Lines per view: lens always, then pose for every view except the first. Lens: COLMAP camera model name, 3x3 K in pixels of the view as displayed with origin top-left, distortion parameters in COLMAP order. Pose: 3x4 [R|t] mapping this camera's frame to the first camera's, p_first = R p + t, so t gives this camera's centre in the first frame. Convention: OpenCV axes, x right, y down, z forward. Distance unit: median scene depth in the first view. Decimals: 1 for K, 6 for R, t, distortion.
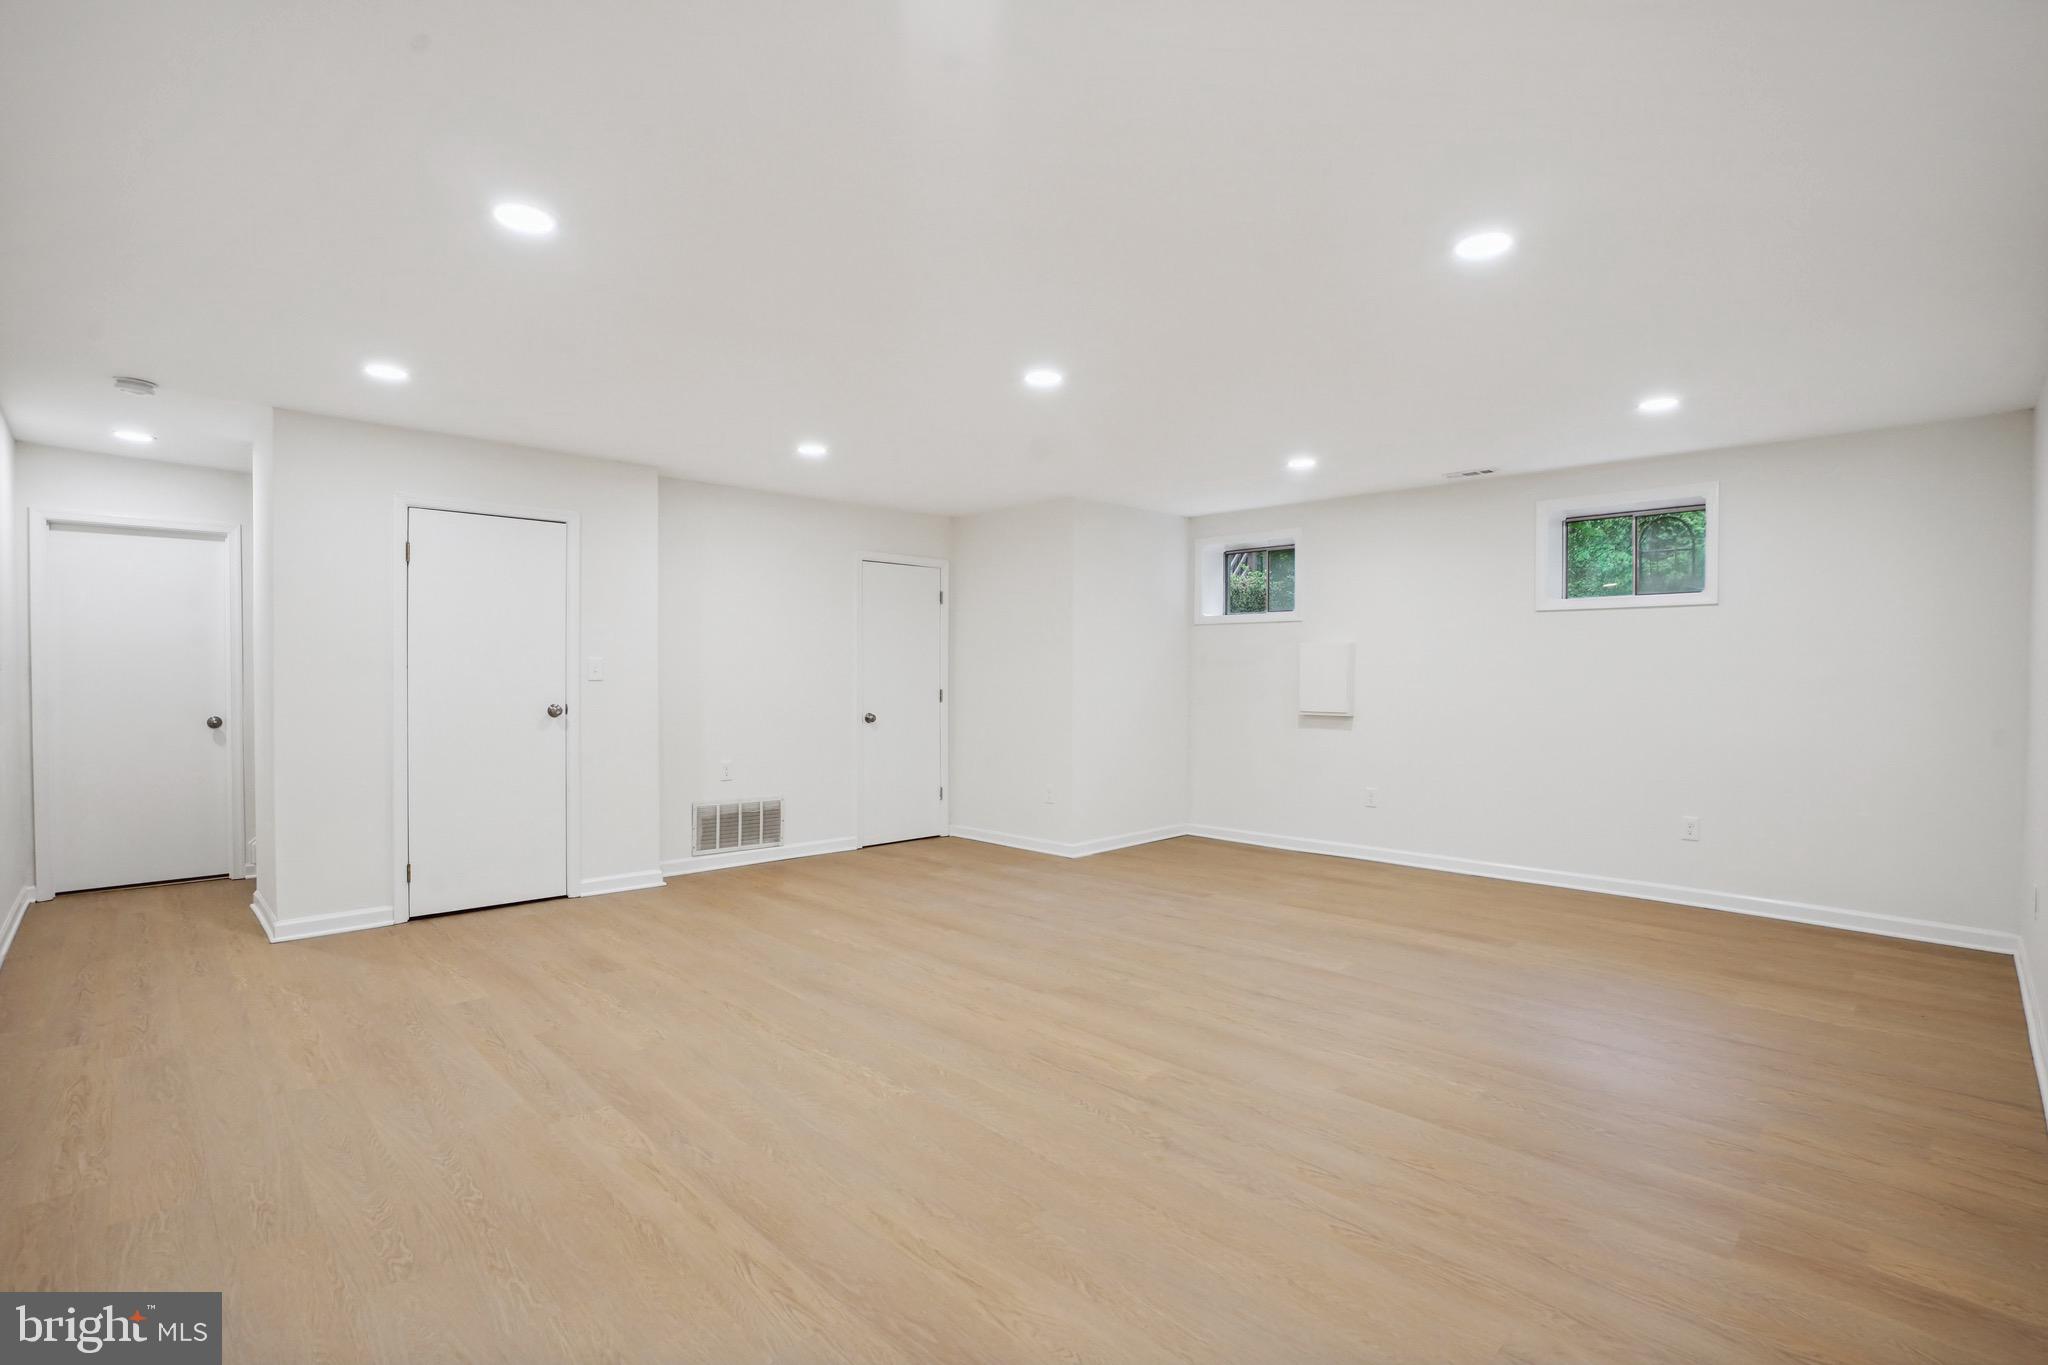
lens RADIAL K [[956.2, 0, 1028.6], [0, 956.2, 695.5], [0, 0, 1]] dist [-0.038415, 0.006488]
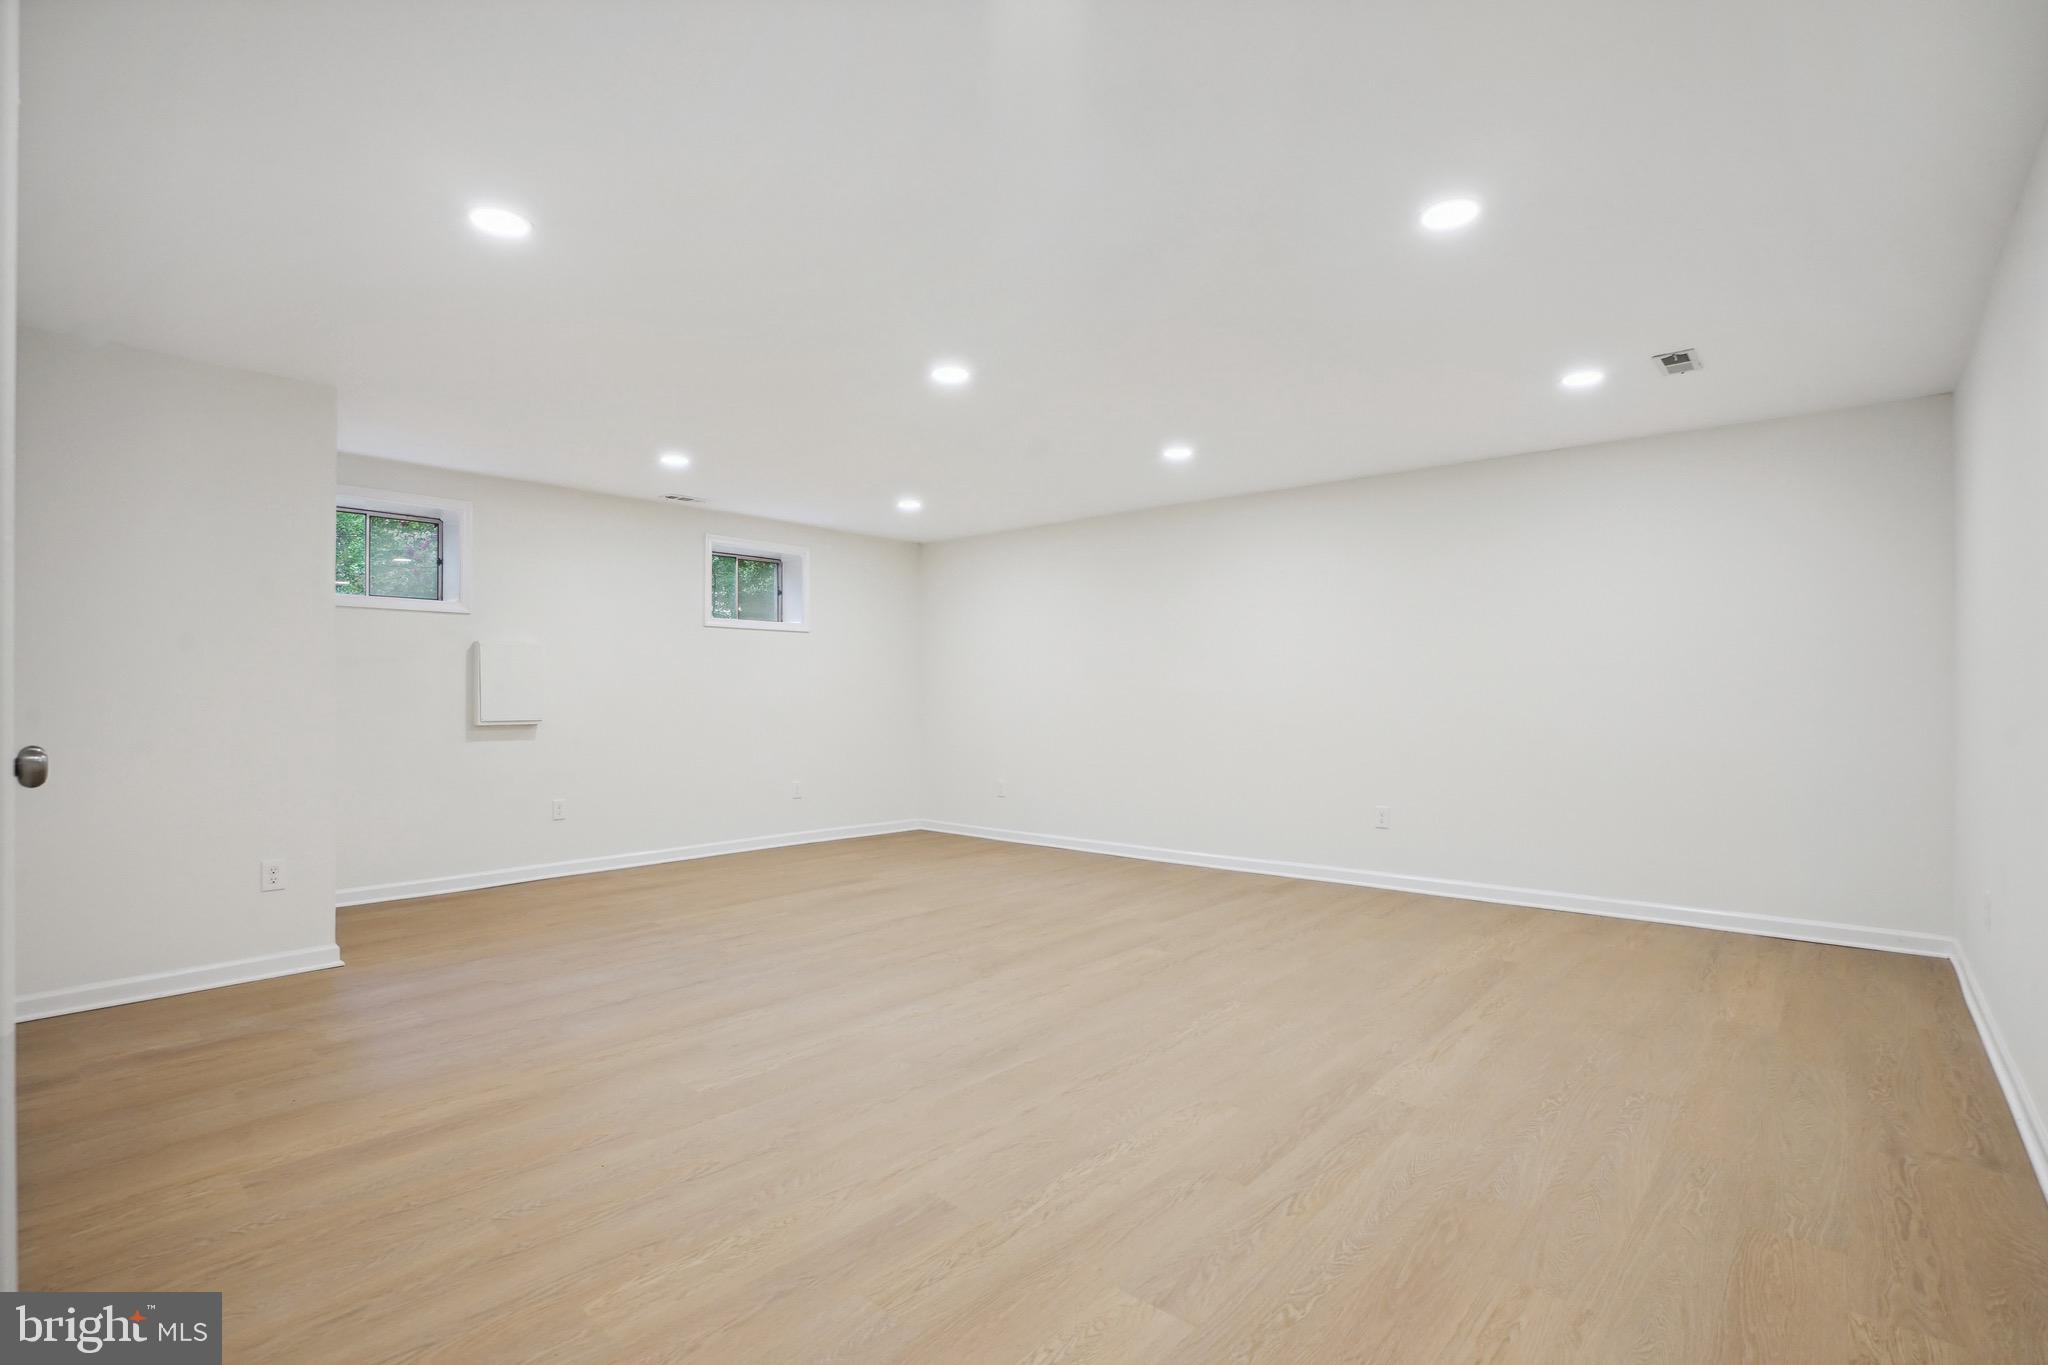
lens RADIAL K [[956.2, 0, 1029.6], [0, 956.2, 673.8], [0, 0, 1]] dist [-0.038415, 0.006488]
pose [[-0.088380, 0.023093, 0.995819, -1.023979], [0.014880, 0.999650, -0.021861, 0.006222], [-0.995976, 0.012886, -0.088693, 1.038488]]
